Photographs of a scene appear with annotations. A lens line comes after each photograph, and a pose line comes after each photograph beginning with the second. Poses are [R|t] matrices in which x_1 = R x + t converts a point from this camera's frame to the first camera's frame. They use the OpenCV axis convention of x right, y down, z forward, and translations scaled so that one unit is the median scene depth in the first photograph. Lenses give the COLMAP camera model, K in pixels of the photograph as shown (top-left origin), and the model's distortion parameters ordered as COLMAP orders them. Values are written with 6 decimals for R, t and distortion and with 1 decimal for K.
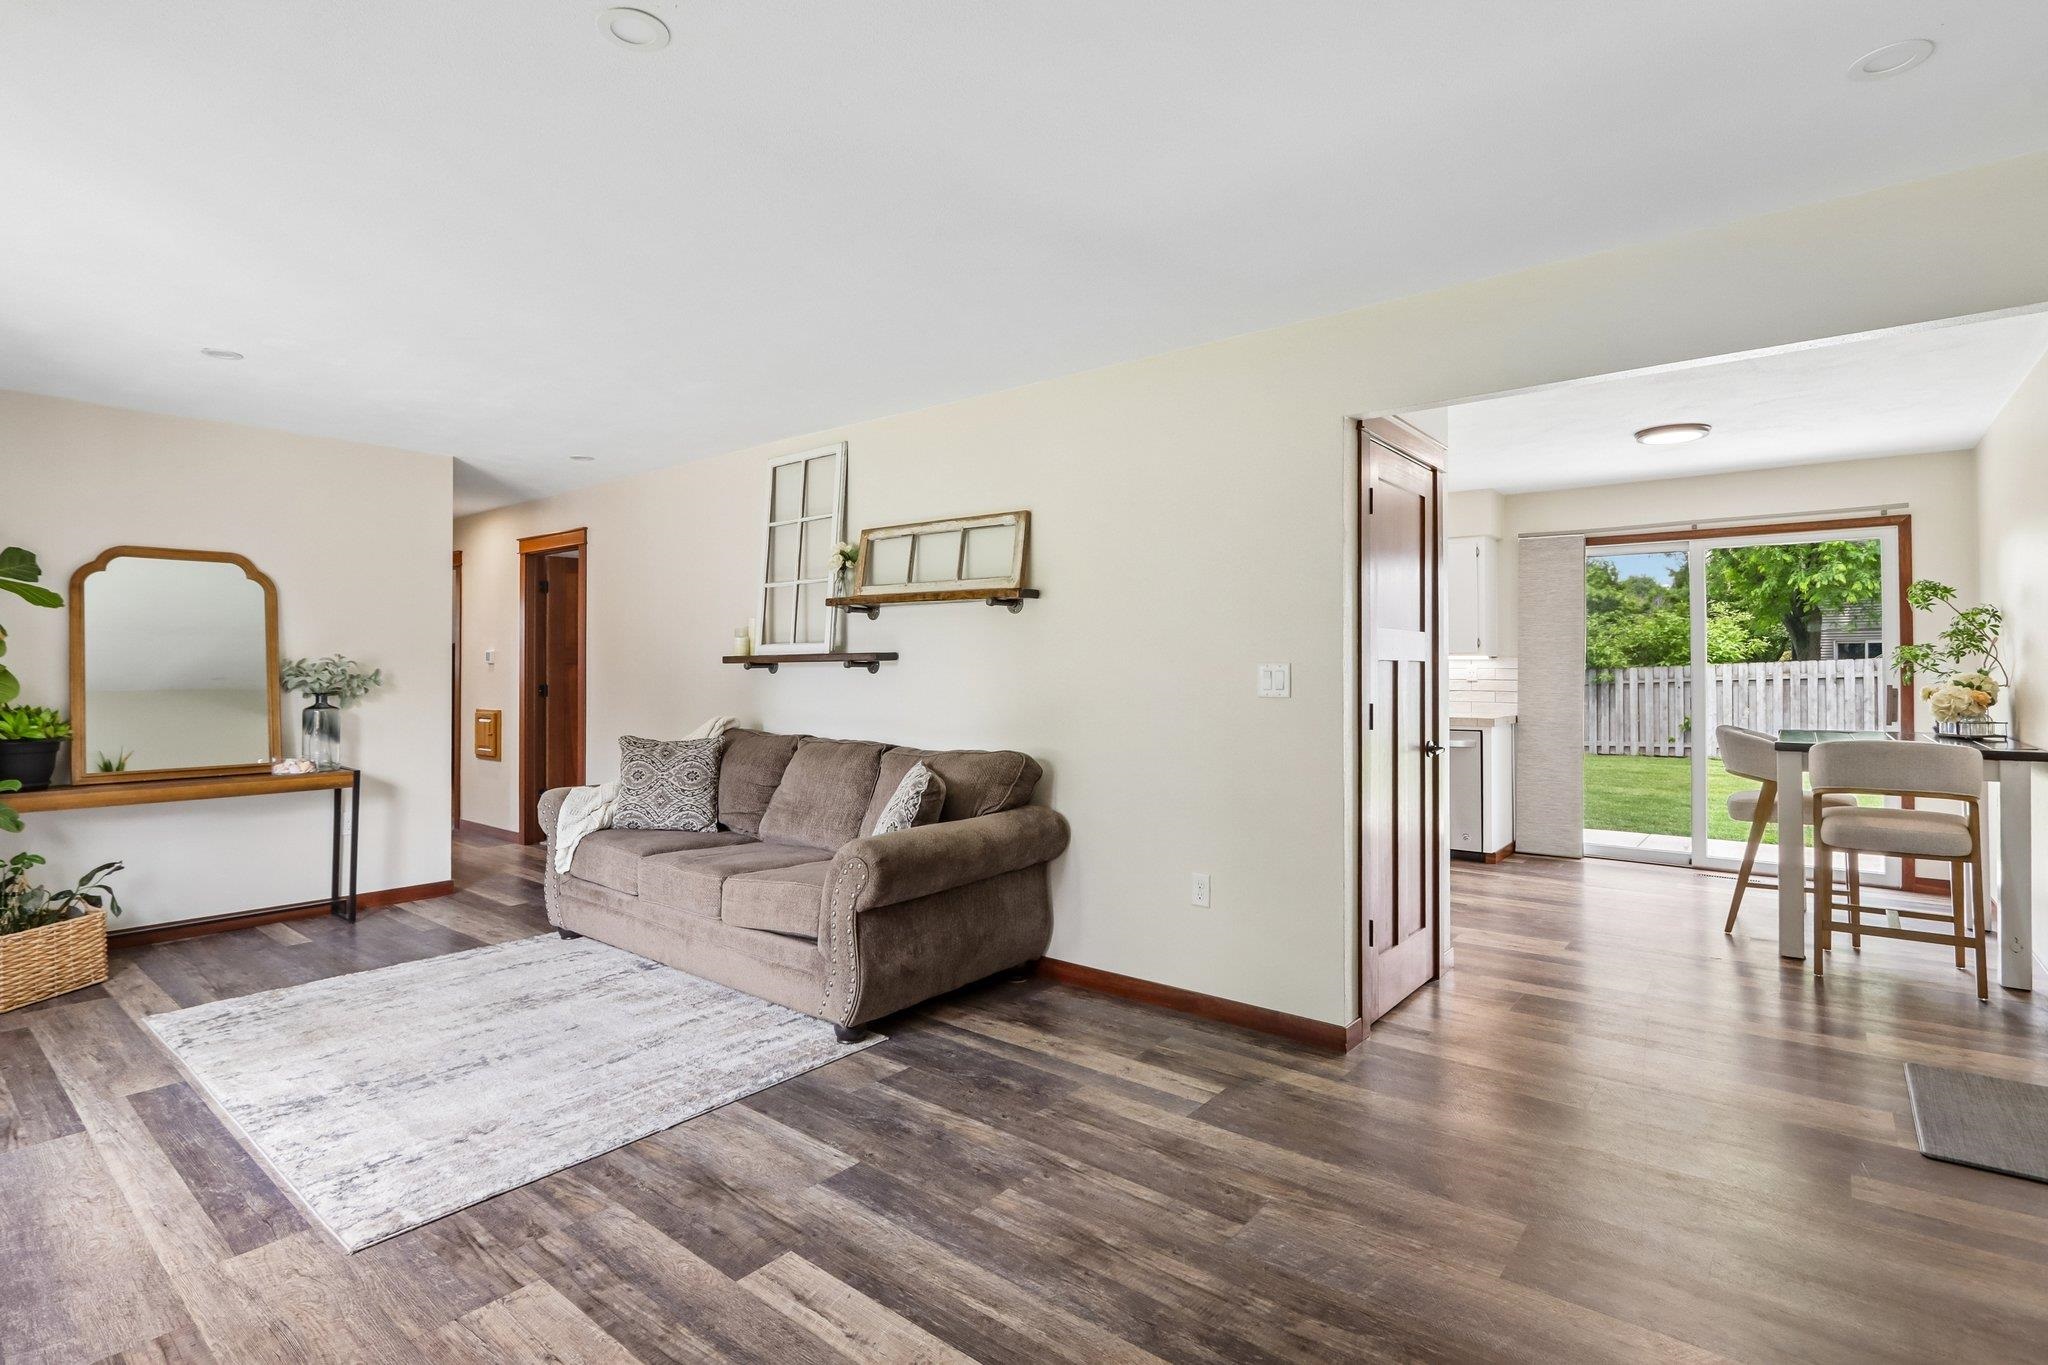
lens RADIAL K [[980.9, 0, 1020.7], [0, 980.9, 658.1], [0, 0, 1]] dist [0.001017, 0.000247]
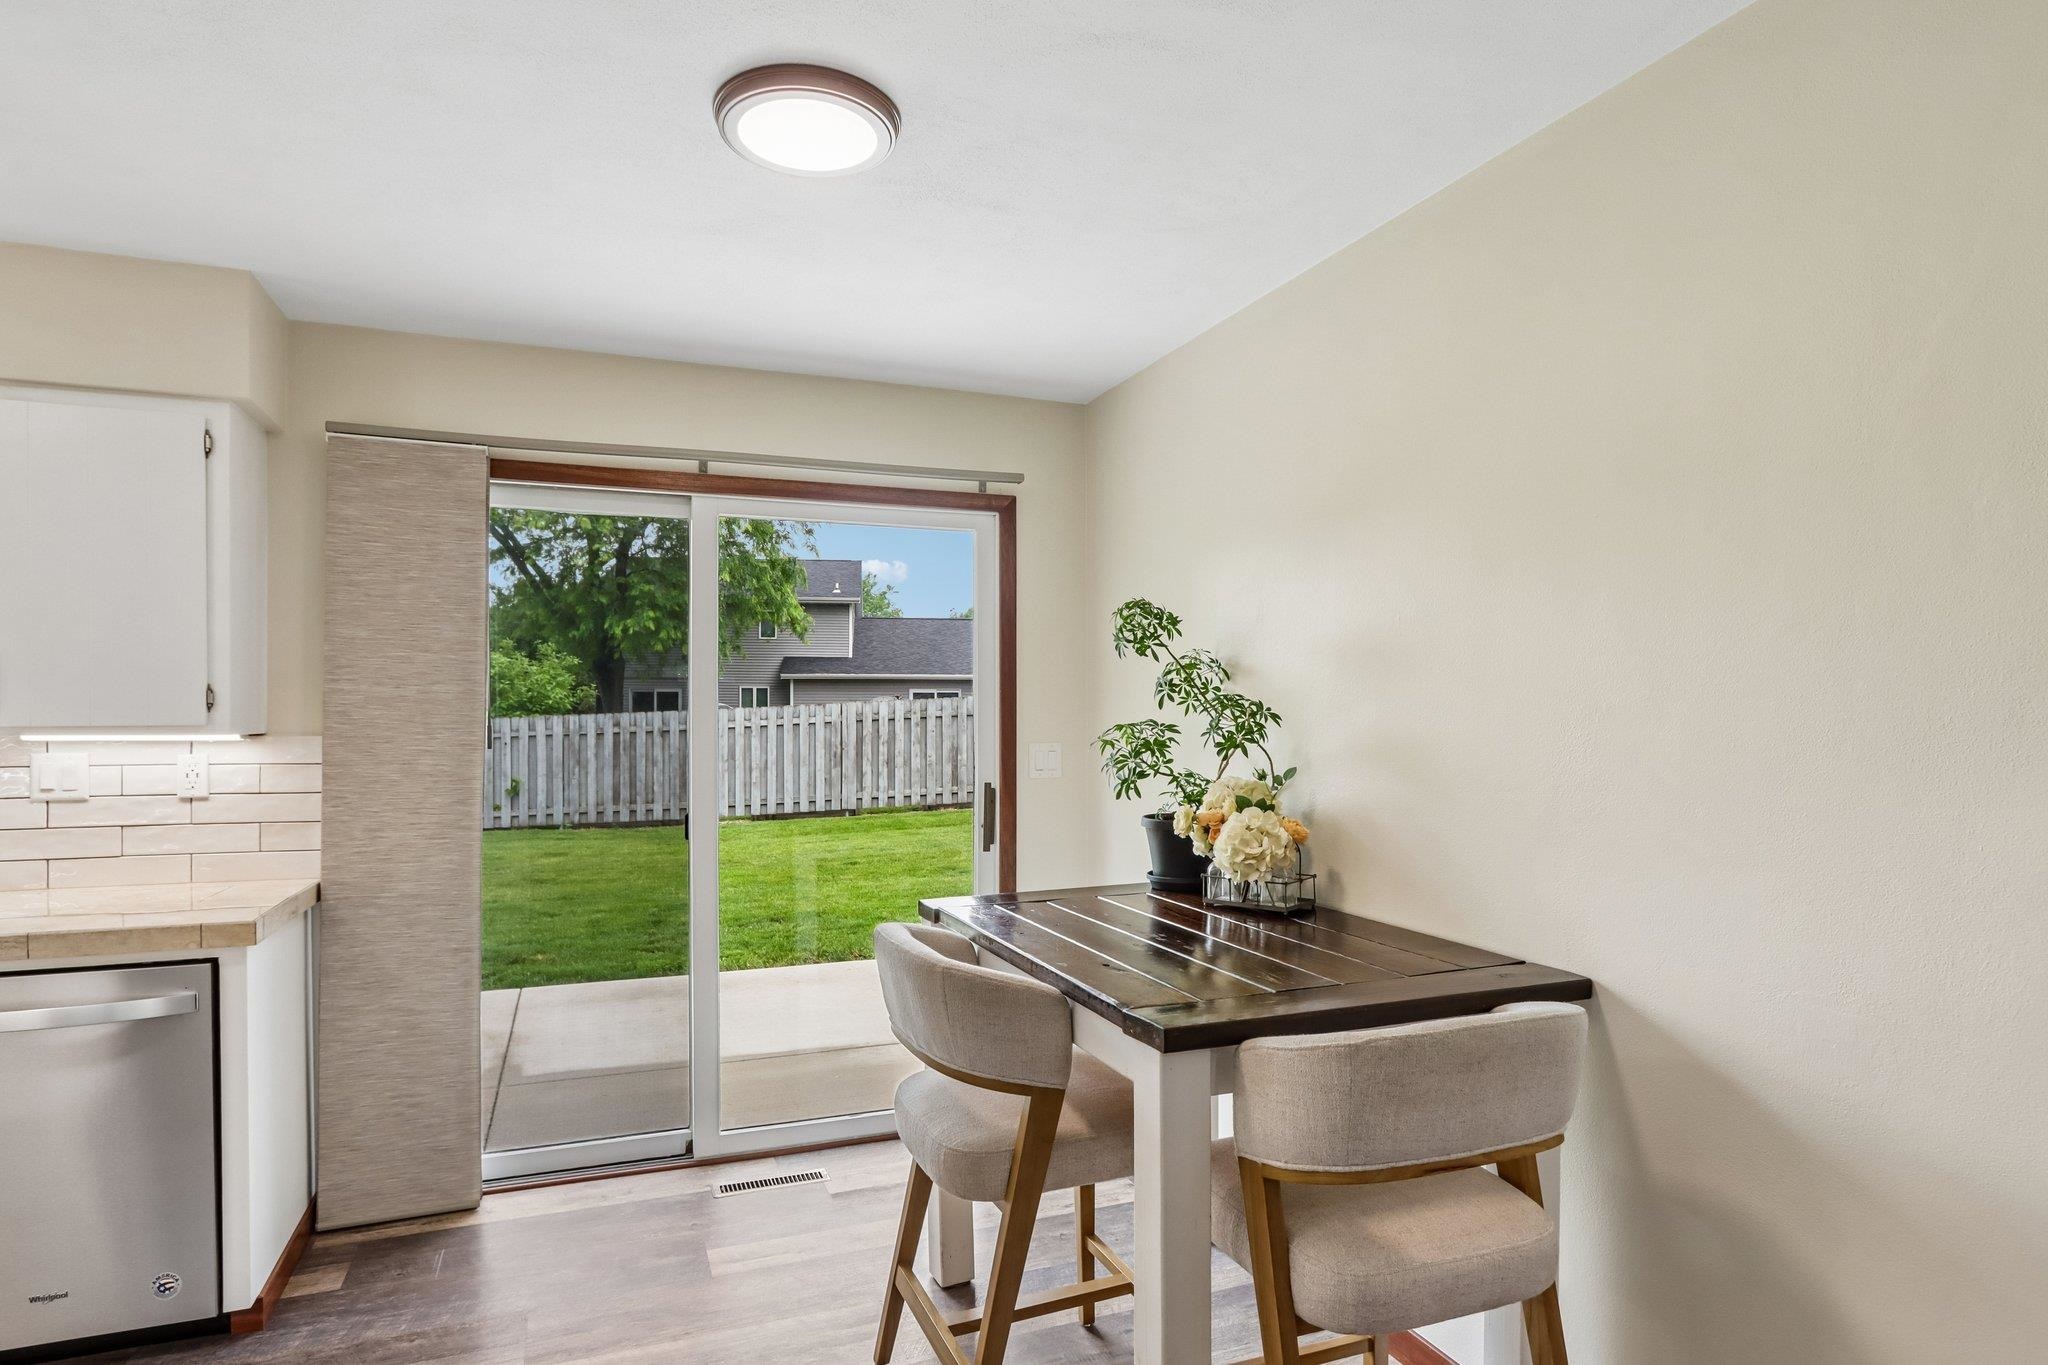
lens RADIAL K [[1094.0, 0, 1013.1], [0, 1094.0, 717.7], [0, 0, 1]] dist [-0.016436, 0.000568]
pose [[0.494549, -0.004041, 0.869141, 0.093489], [-0.009129, 0.999910, 0.009844, -0.005136], [-0.869102, -0.012803, 0.494467, 0.191878]]
